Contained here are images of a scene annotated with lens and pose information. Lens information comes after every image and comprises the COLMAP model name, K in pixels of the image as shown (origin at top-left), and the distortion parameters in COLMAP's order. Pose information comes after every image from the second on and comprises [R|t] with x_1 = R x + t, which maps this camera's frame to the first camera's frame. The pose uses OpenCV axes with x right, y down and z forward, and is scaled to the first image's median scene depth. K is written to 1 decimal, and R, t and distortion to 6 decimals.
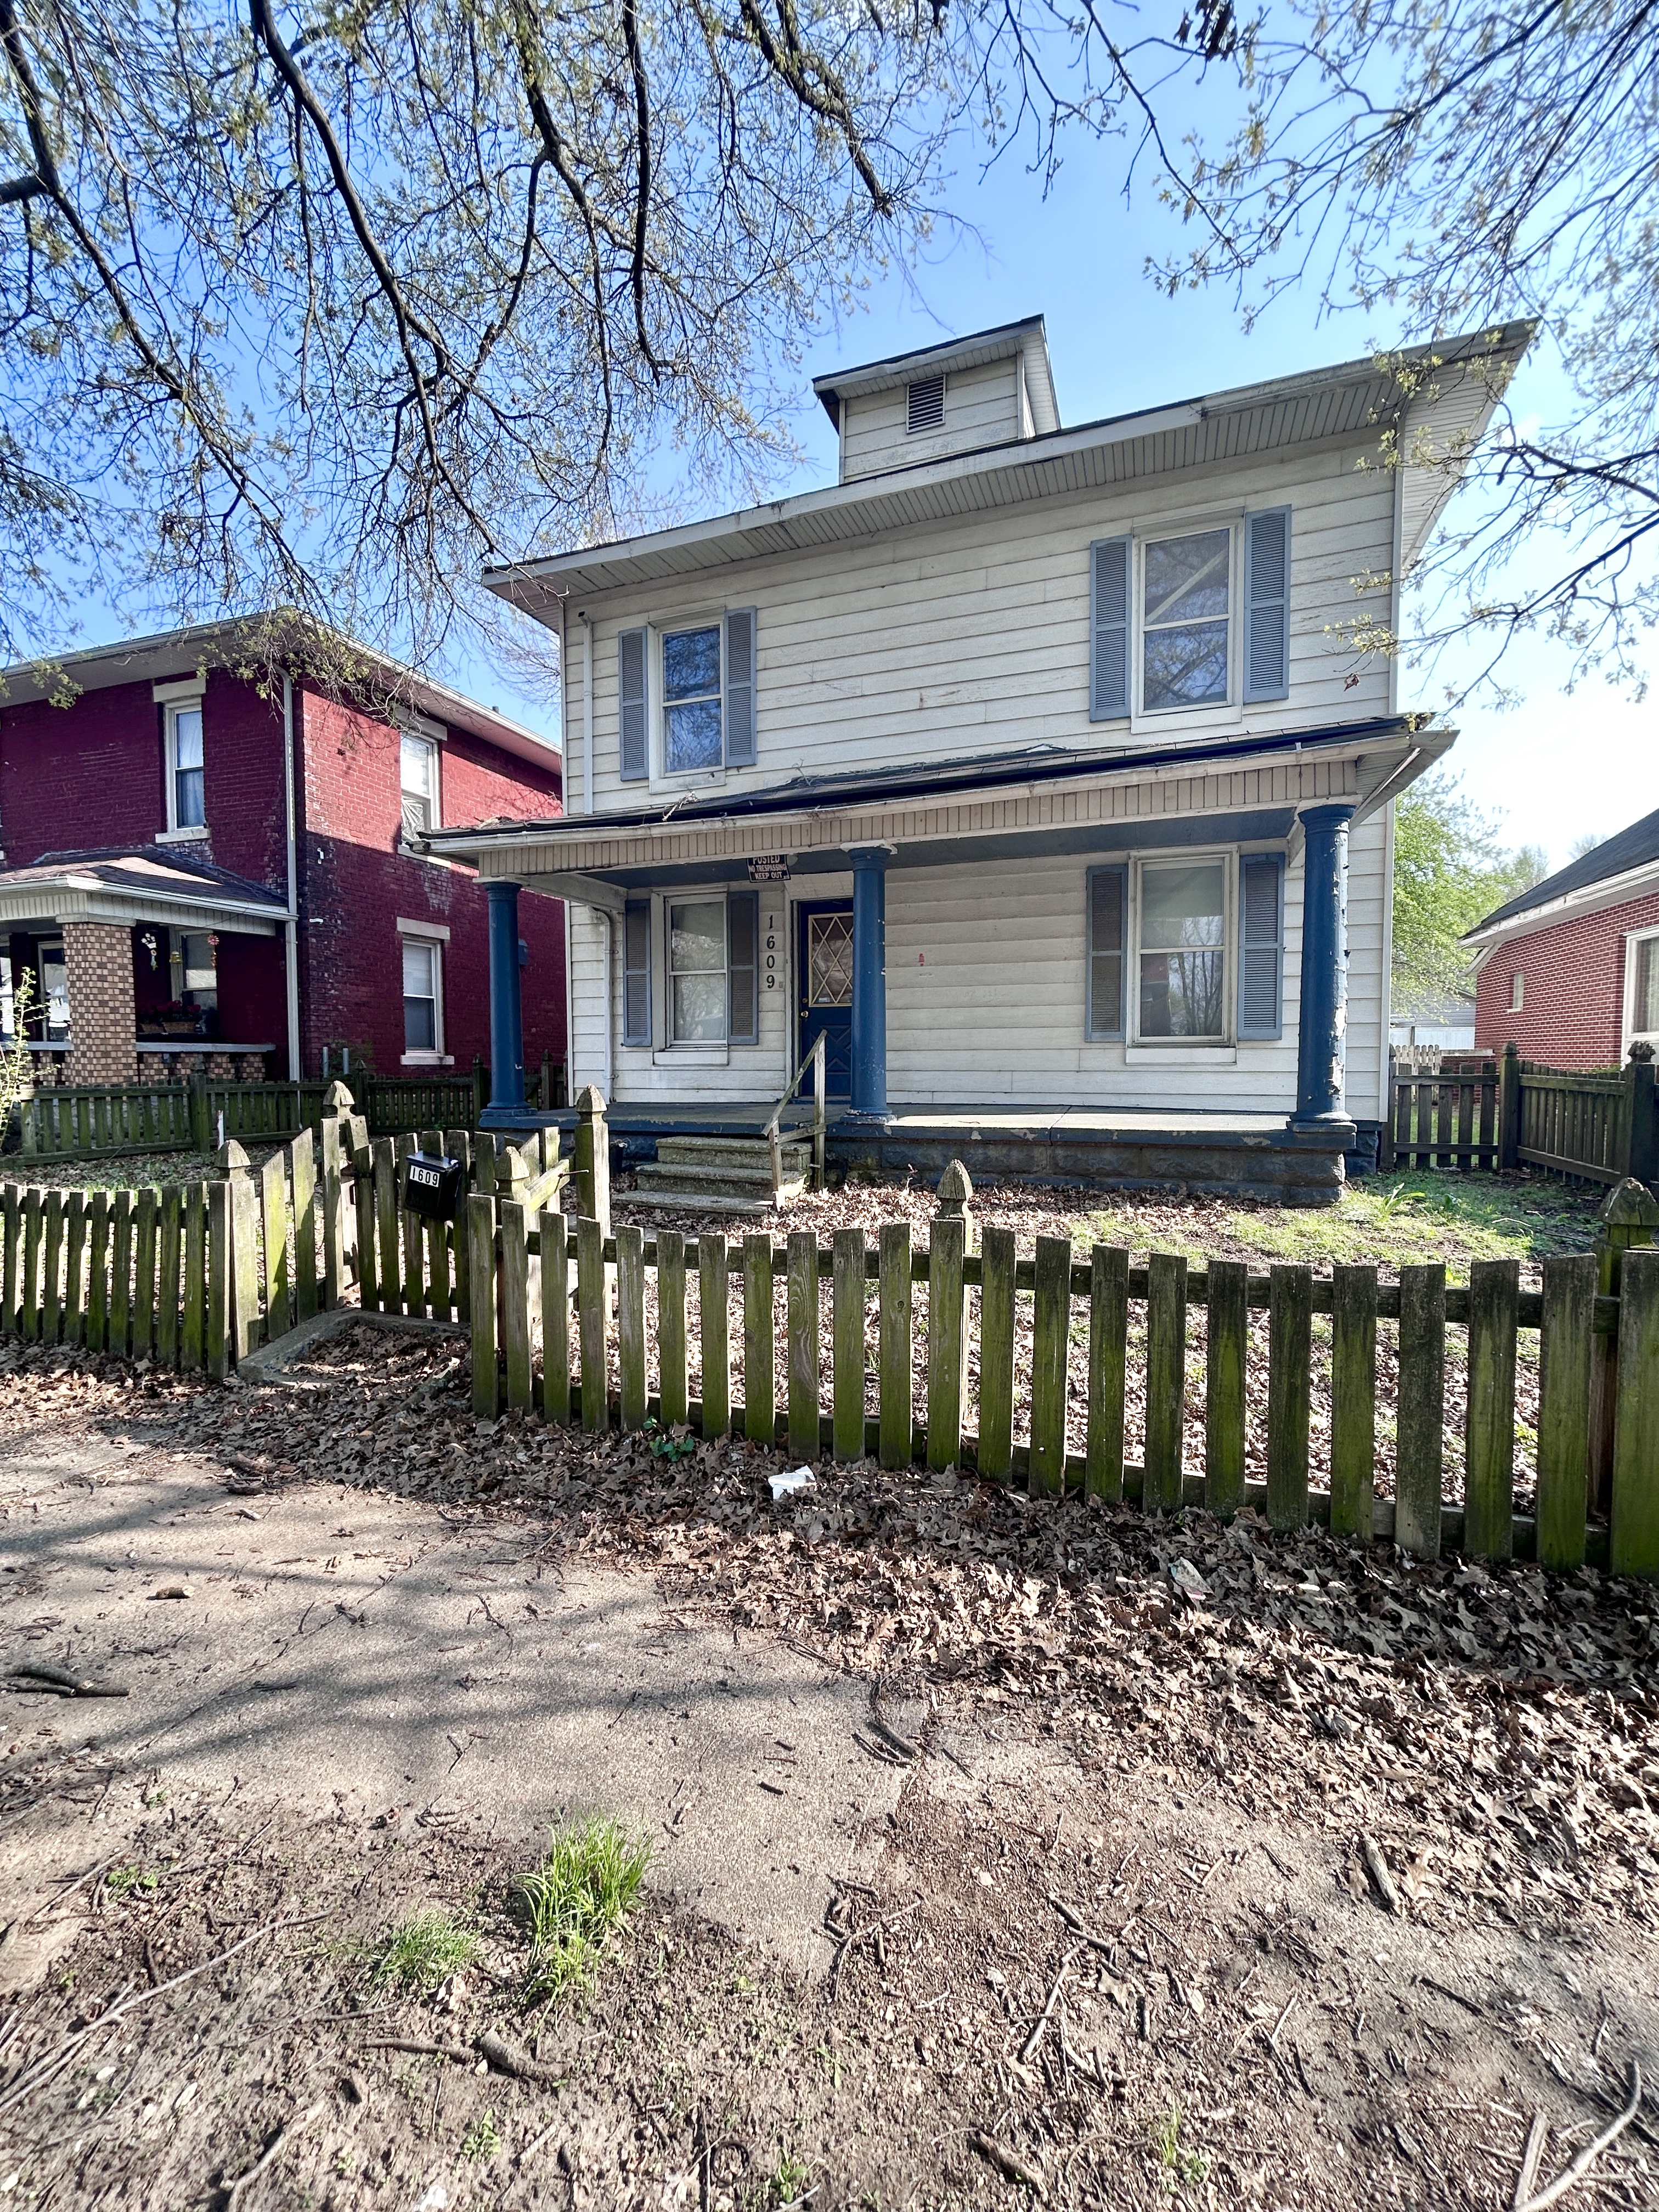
lens RADIAL K [[888.3, 0, 829.3], [0, 888.3, 1100.0], [0, 0, 1]] dist [-0.004112, 0.001100]
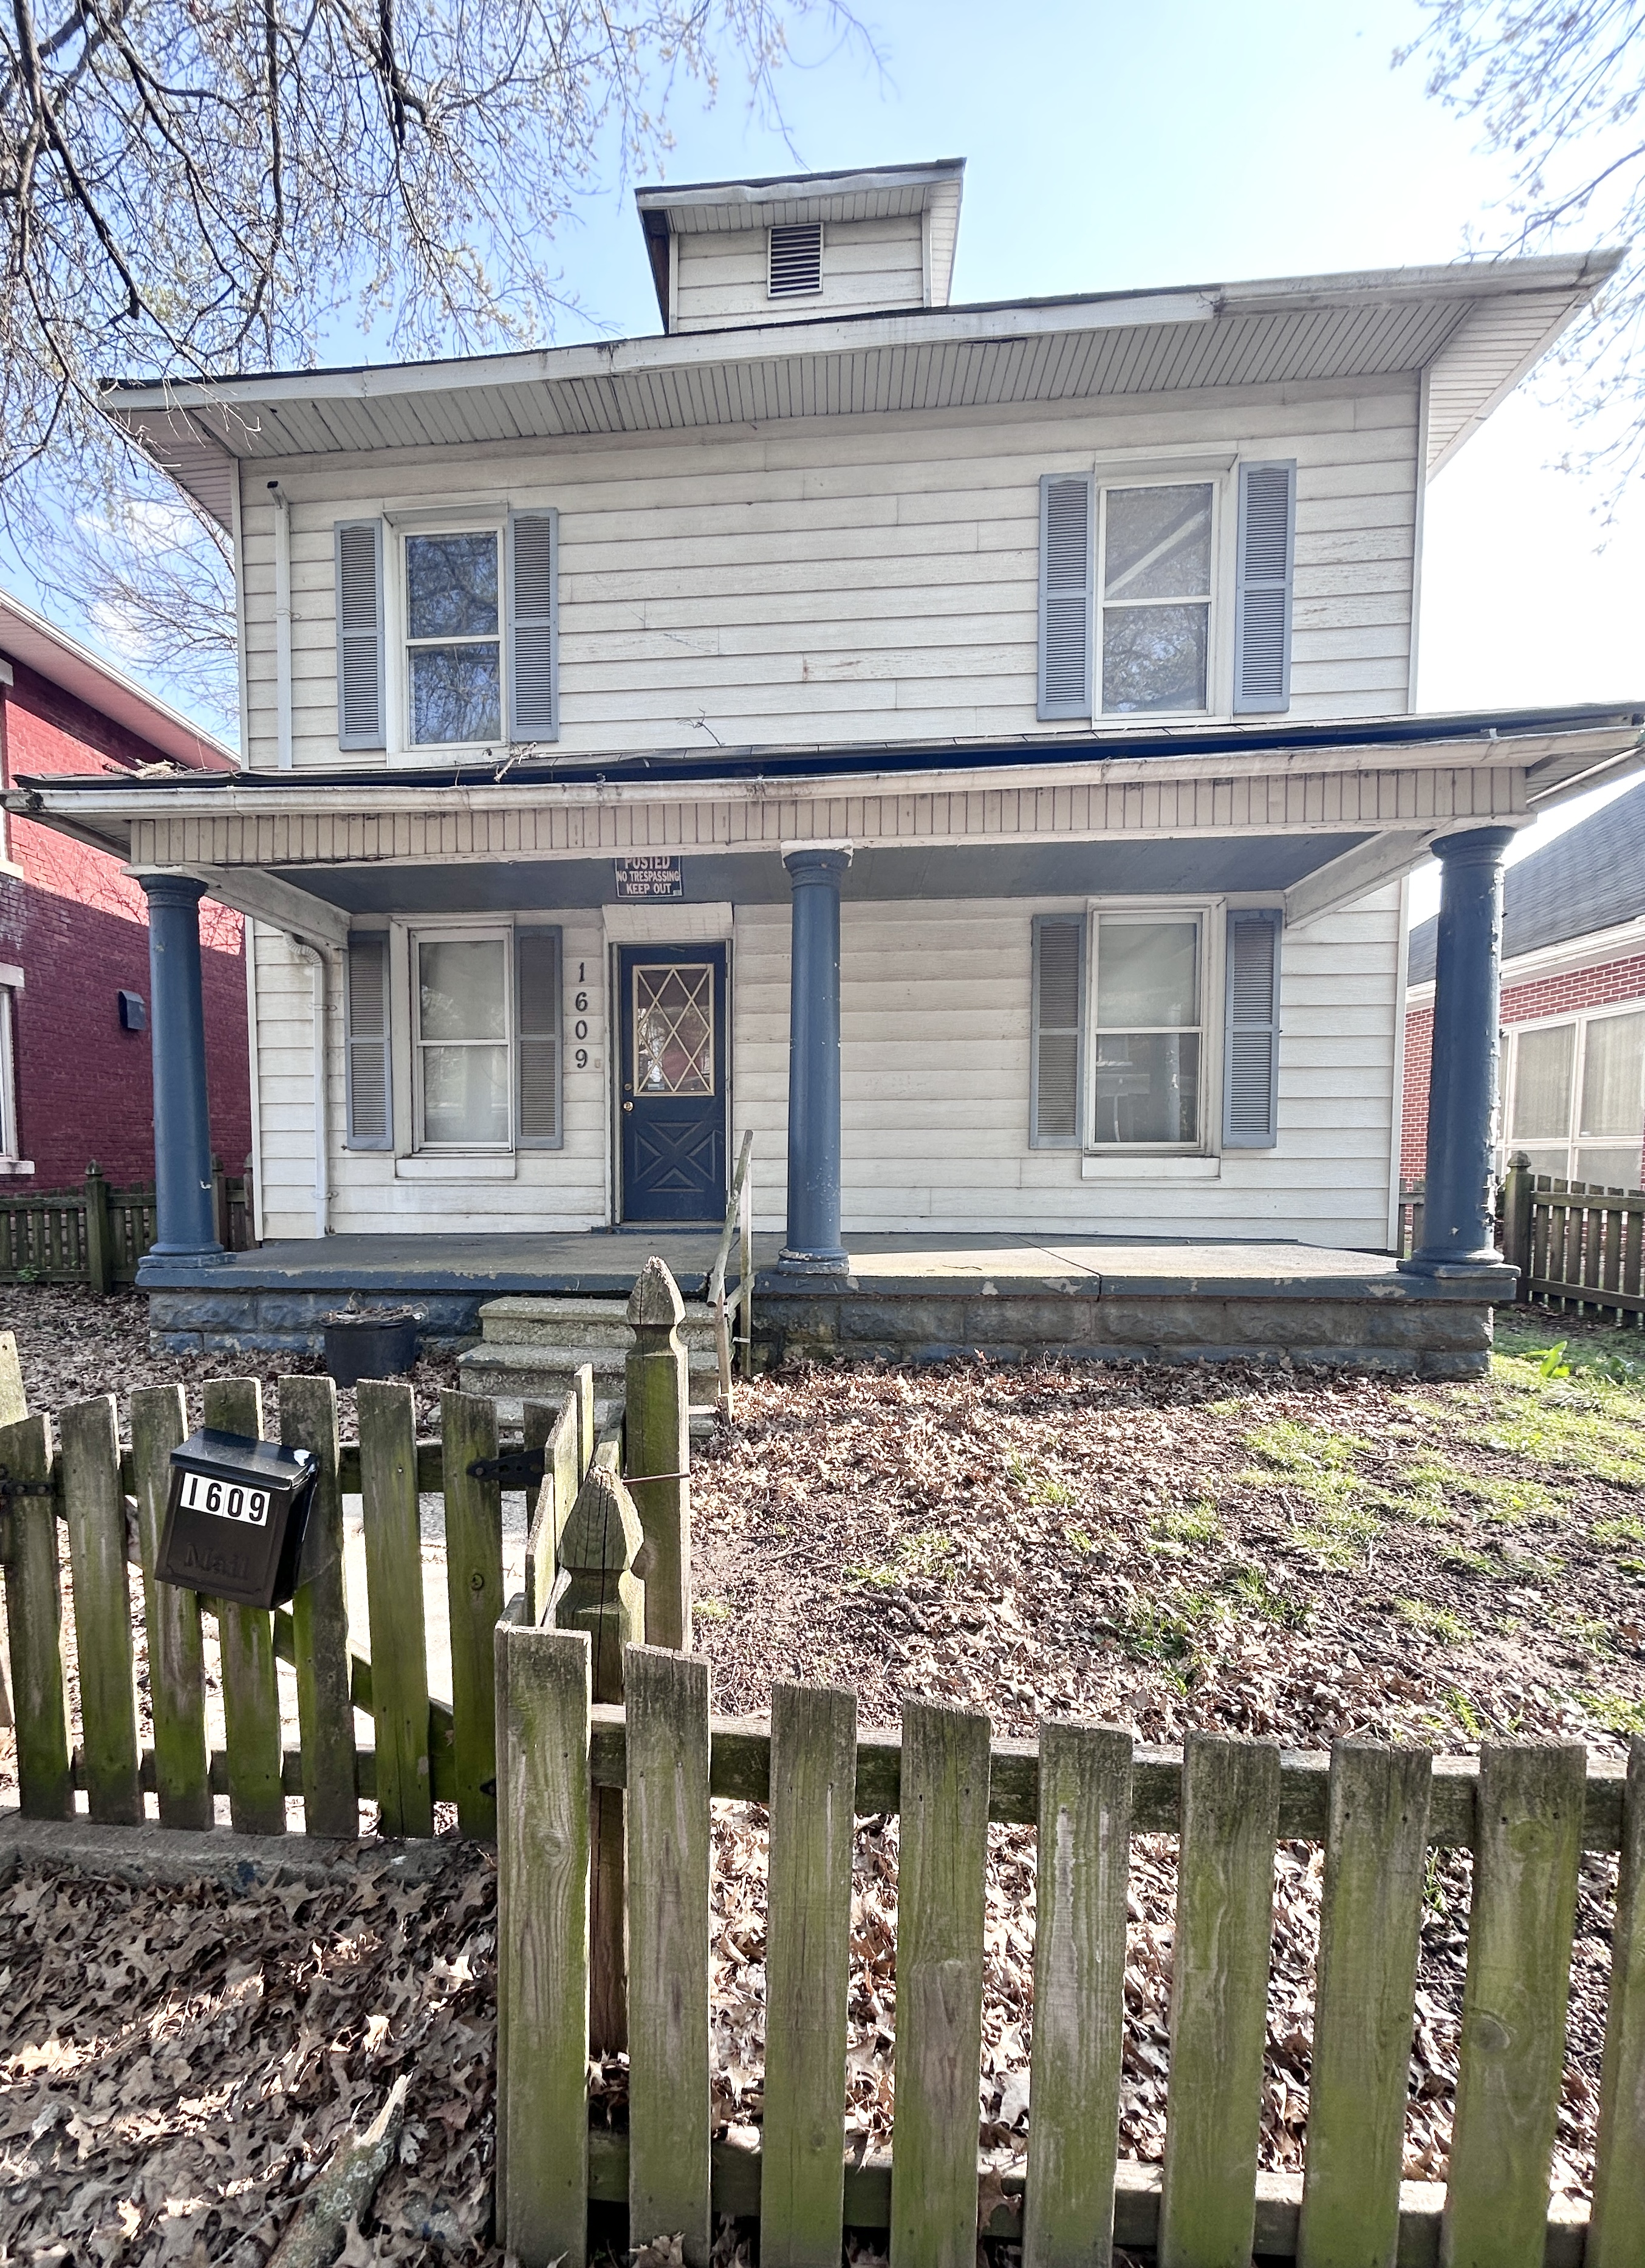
lens RADIAL K [[990.0, 0, 732.6], [0, 990.0, 1220.1], [0, 0, 1]] dist [-0.003913, 0.002659]
pose [[0.969594, -0.011530, 0.244447, -0.153819], [0.008180, 0.999858, 0.014716, -0.018321], [-0.244582, -0.012269, 0.969551, 0.234002]]
